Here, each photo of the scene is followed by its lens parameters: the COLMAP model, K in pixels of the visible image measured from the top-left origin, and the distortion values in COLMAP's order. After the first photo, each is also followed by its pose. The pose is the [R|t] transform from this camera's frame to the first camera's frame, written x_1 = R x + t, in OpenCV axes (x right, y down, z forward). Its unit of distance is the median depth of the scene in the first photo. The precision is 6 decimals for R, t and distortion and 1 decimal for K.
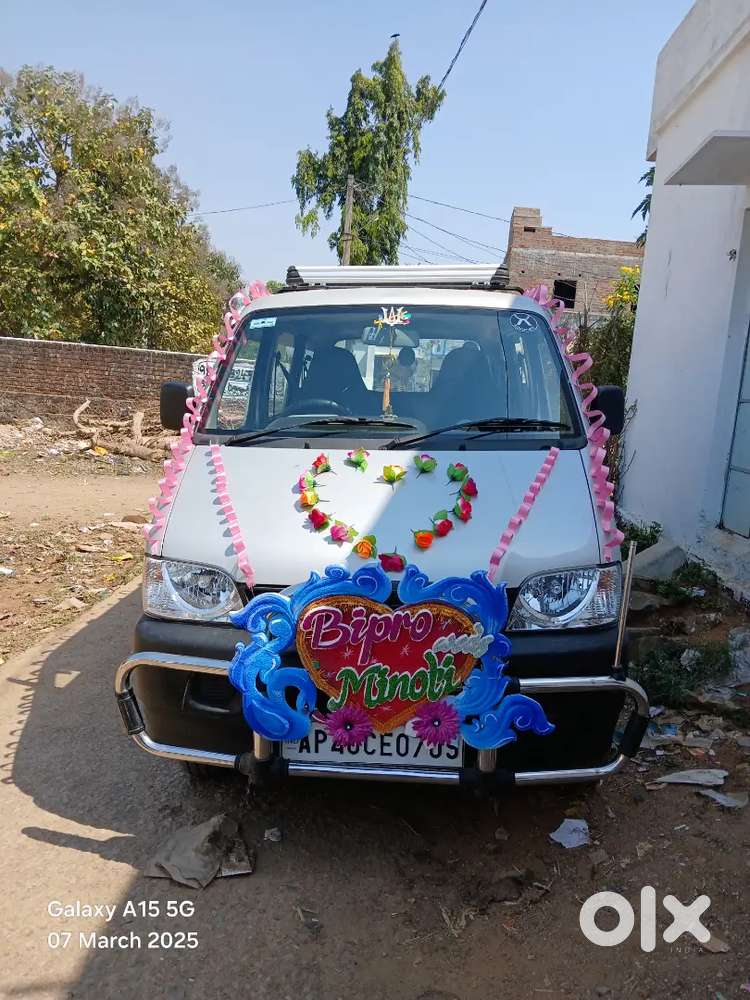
lens RADIAL K [[808.3, 0, 373.5], [0, 808.3, 494.3], [0, 0, 1]] dist [0.001191, -0.045284]
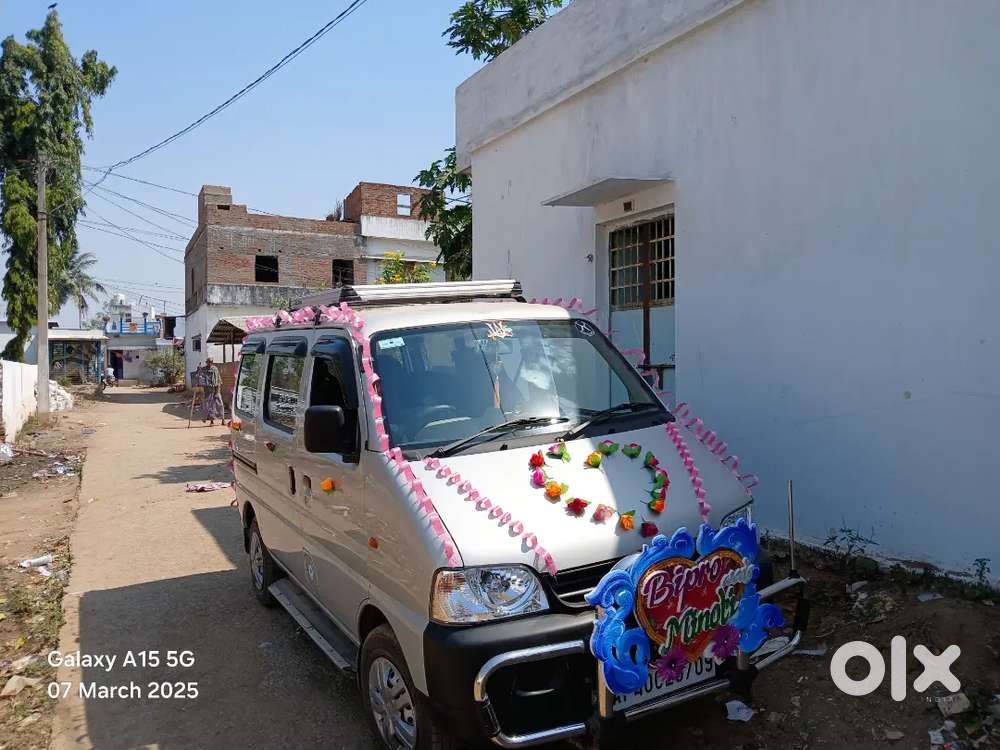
lens RADIAL K [[776.0, 0, 503.5], [0, 776.0, 355.7], [0, 0, 1]] dist [0.052487, -0.046619]
pose [[0.845817, -0.085633, 0.526556, -0.571337], [0.150524, 0.985236, -0.081562, -0.085193], [-0.511797, 0.148246, 0.846219, 0.021558]]
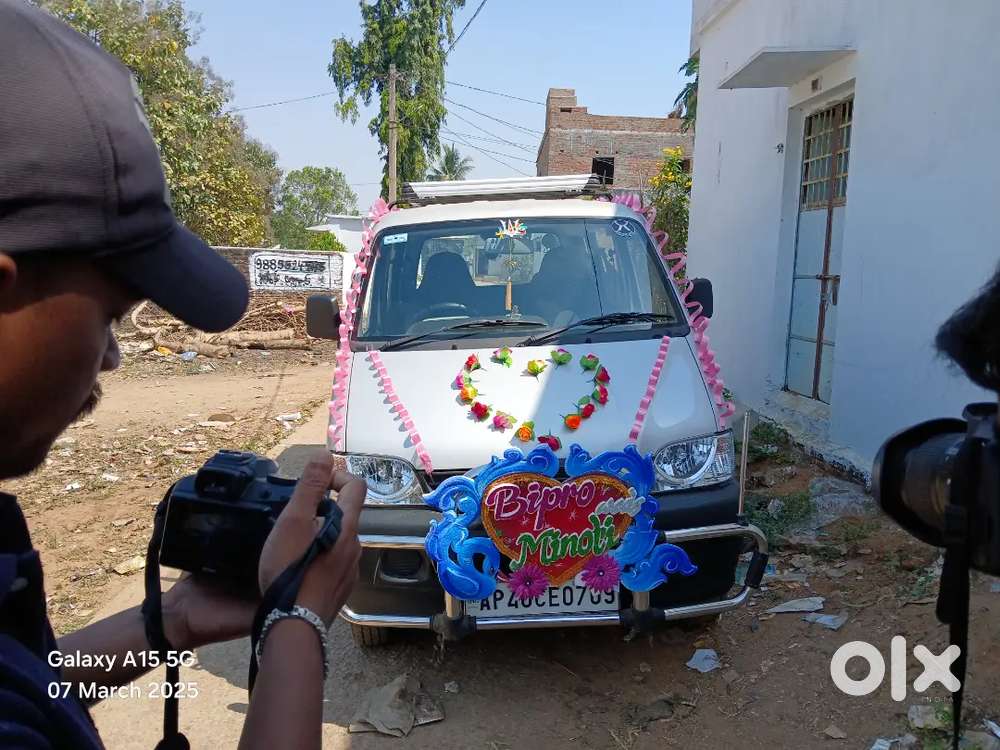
lens RADIAL K [[808.3, 0, 497.4], [0, 808.3, 354.7], [0, 0, 1]] dist [0.001191, -0.045284]
pose [[0.993658, -0.061691, 0.094009, -0.111963], [0.063730, 0.997789, -0.018839, -0.020138], [-0.092639, 0.024711, 0.995393, -0.130841]]
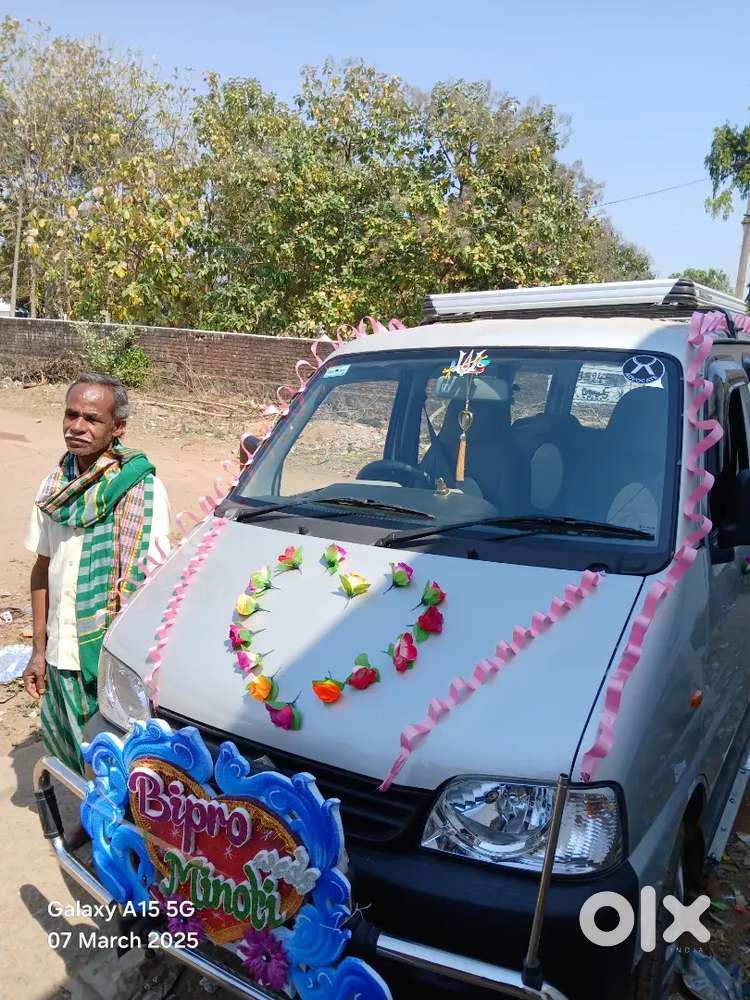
lens RADIAL K [[795.1, 0, 350.5], [0, 795.1, 500.9], [0, 0, 1]] dist [0.043704, -0.129440]
pose [[0.866716, 0.074183, -0.493255, 0.307886], [-0.065931, 0.997240, 0.034131, -0.104050], [0.494425, 0.002939, 0.869215, 0.271883]]
